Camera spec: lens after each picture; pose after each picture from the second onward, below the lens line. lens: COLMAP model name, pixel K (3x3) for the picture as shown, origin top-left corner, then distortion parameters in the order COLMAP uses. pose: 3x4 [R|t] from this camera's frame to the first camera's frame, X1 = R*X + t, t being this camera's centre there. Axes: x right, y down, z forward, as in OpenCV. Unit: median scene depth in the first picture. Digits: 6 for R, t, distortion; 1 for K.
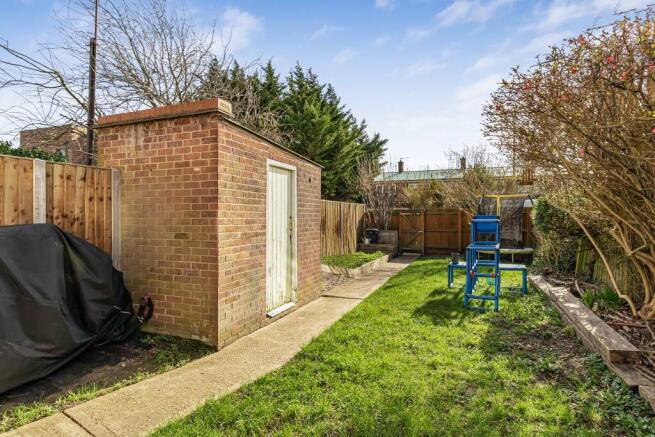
lens RADIAL K [[335.3, 0, 328.6], [0, 335.3, 217.5], [0, 0, 1]] dist [-0.000206, 0.000513]
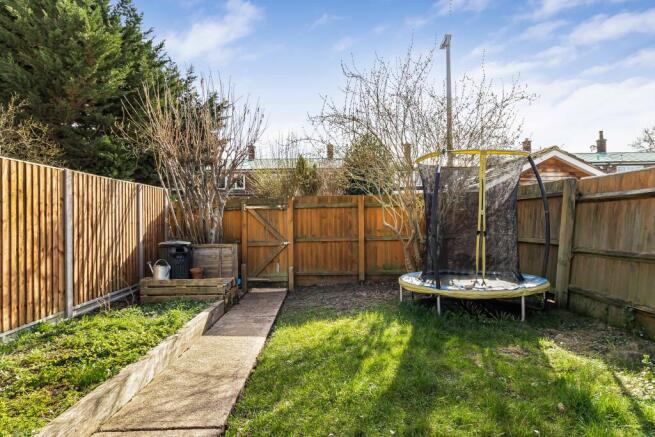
lens RADIAL K [[396.5, 0, 327.7], [0, 396.5, 219.7], [0, 0, 1]] dist [-0.040887, -0.002401]
pose [[0.922773, -0.015519, 0.385031, 0.105270], [0.019128, 0.999802, -0.005545, 0.011485], [-0.384869, 0.012482, 0.922887, 0.429015]]
